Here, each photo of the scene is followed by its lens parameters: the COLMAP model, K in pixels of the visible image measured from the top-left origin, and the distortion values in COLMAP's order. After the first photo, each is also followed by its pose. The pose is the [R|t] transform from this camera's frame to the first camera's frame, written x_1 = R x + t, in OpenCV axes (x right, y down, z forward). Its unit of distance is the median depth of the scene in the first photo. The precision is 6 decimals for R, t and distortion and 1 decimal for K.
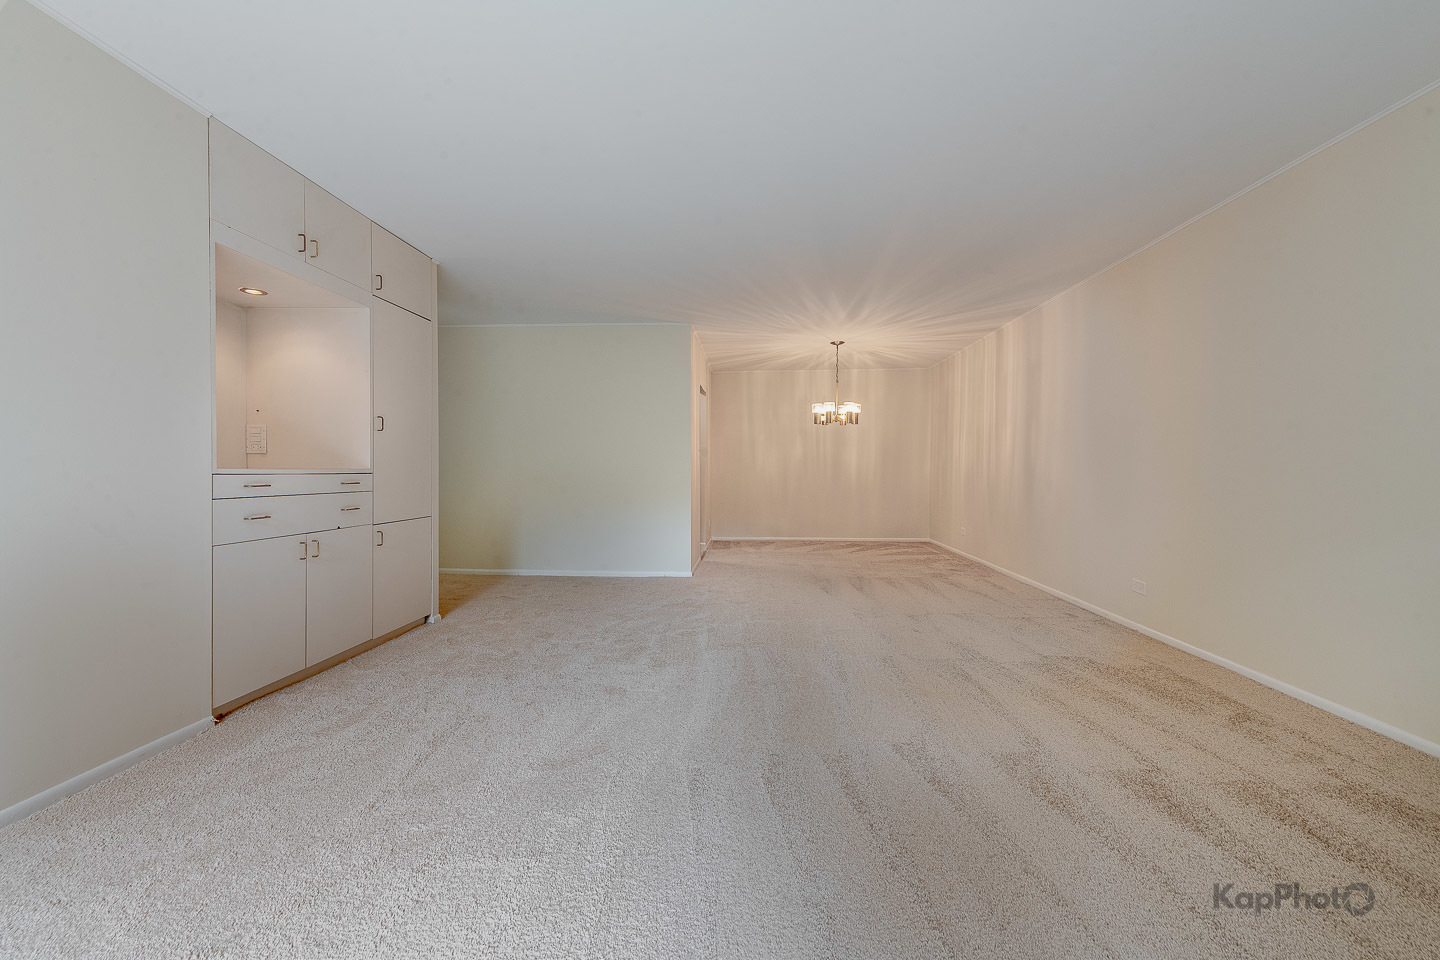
lens RADIAL K [[552.0, 0, 747.2], [0, 552.0, 473.6], [0, 0, 1]] dist [0.003475, -0.000149]
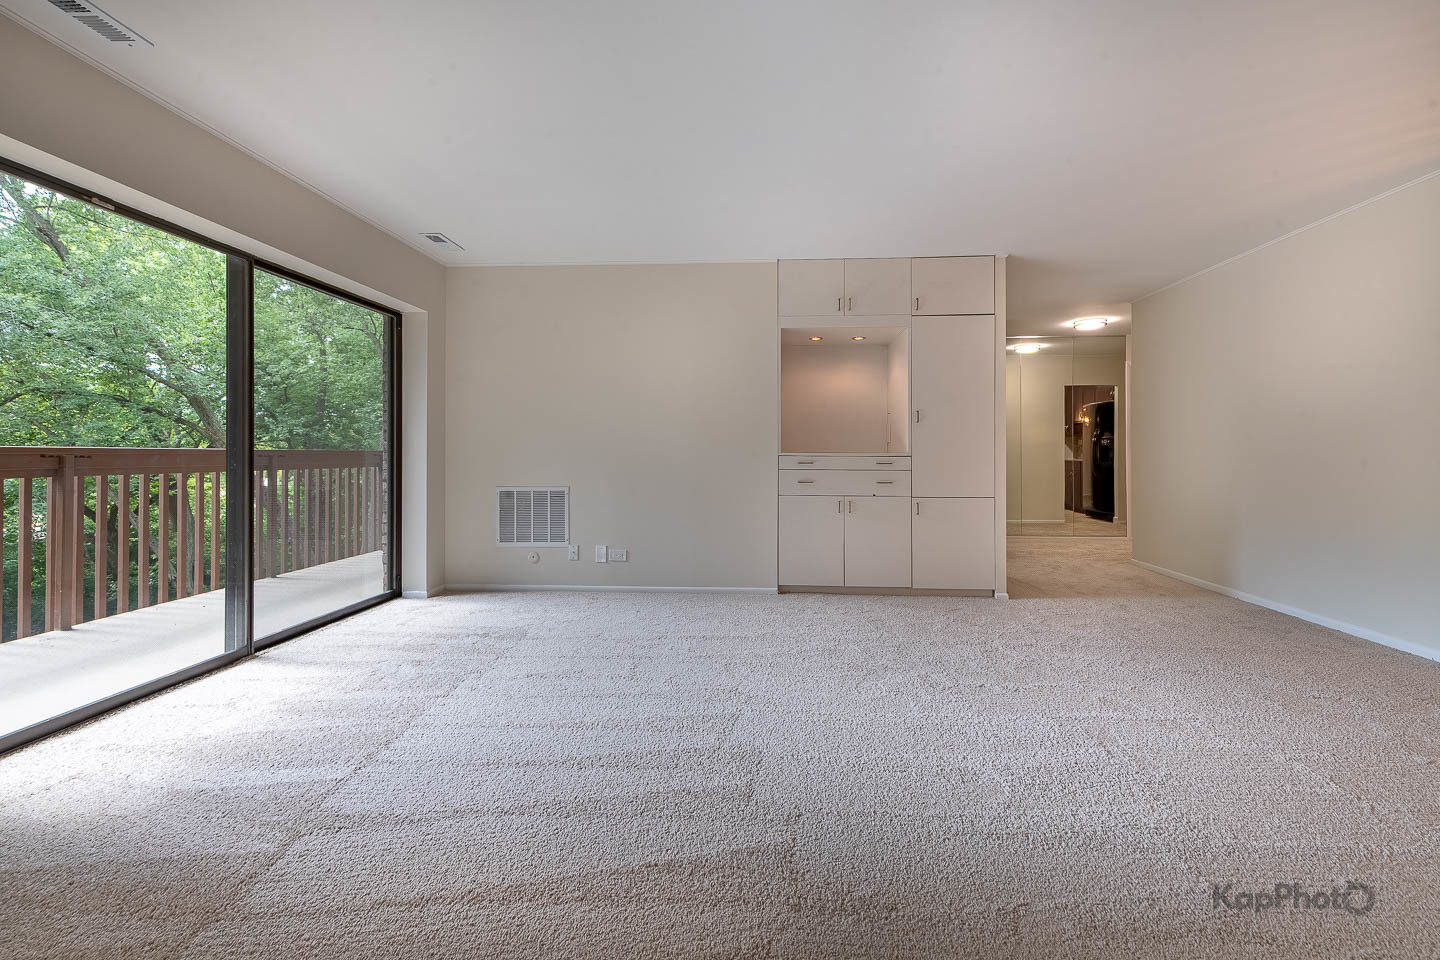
lens RADIAL K [[600.1, 0, 730.1], [0, 600.1, 450.9], [0, 0, 1]] dist [0.015870, -0.003491]
pose [[-0.018607, -0.004463, -0.999817, 0.703017], [-0.008319, 0.999956, -0.004309, -0.004319], [0.999792, 0.008238, -0.018643, 0.604935]]
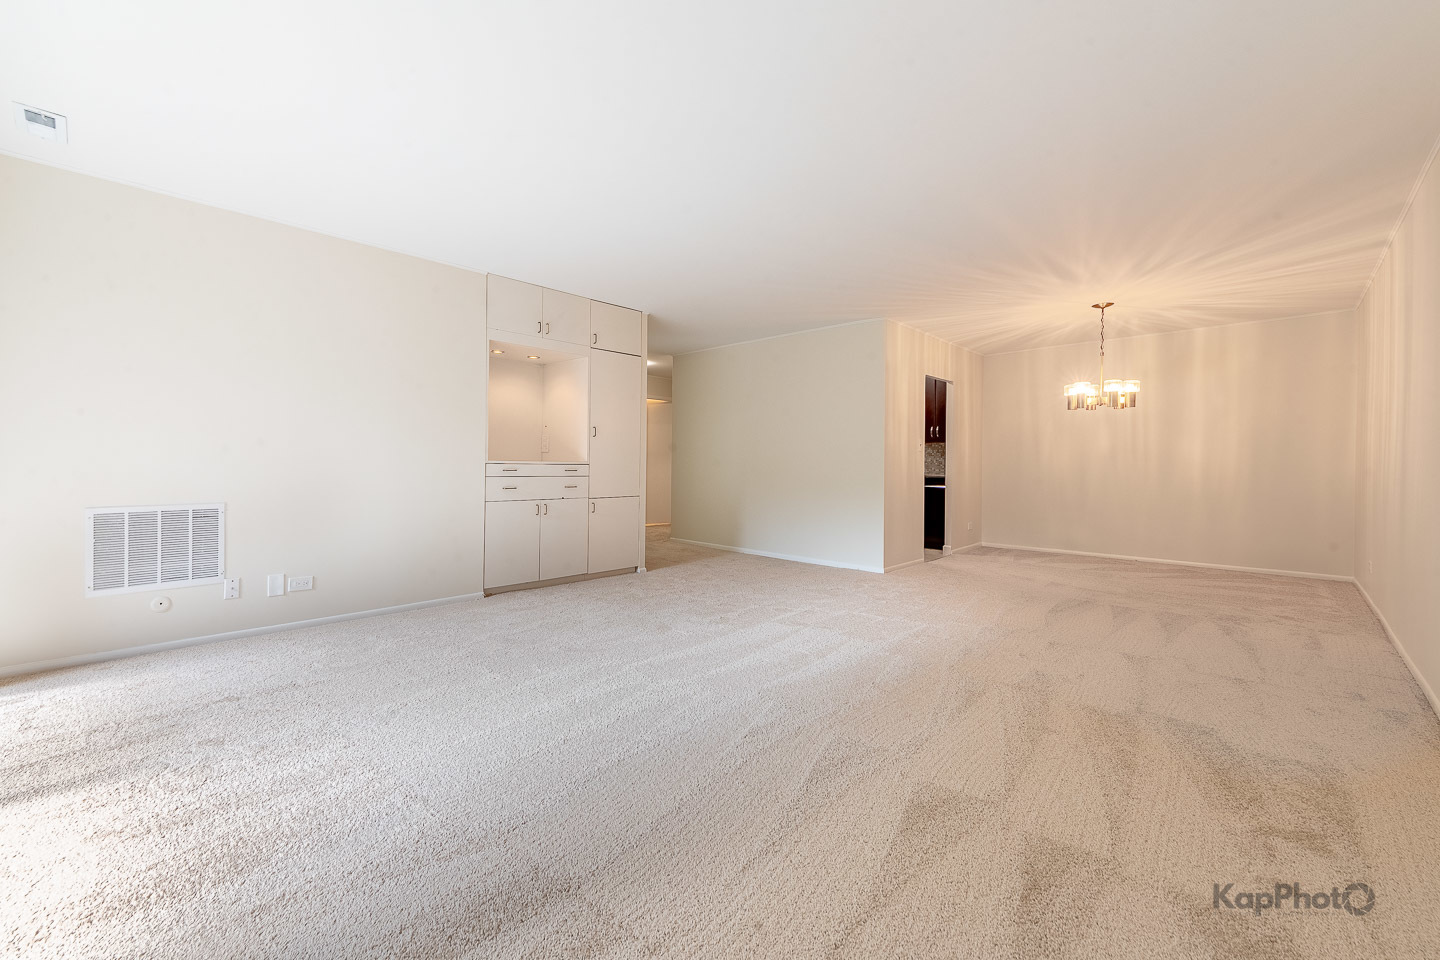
lens RADIAL K [[600.1, 0, 709.5], [0, 600.1, 461.6], [0, 0, 1]] dist [0.015870, -0.003491]
pose [[0.751948, 0.003546, -0.659213, 0.658567], [-0.012571, 0.999881, -0.008961, 0.002118], [0.659103, 0.015025, 0.751903, -0.025145]]
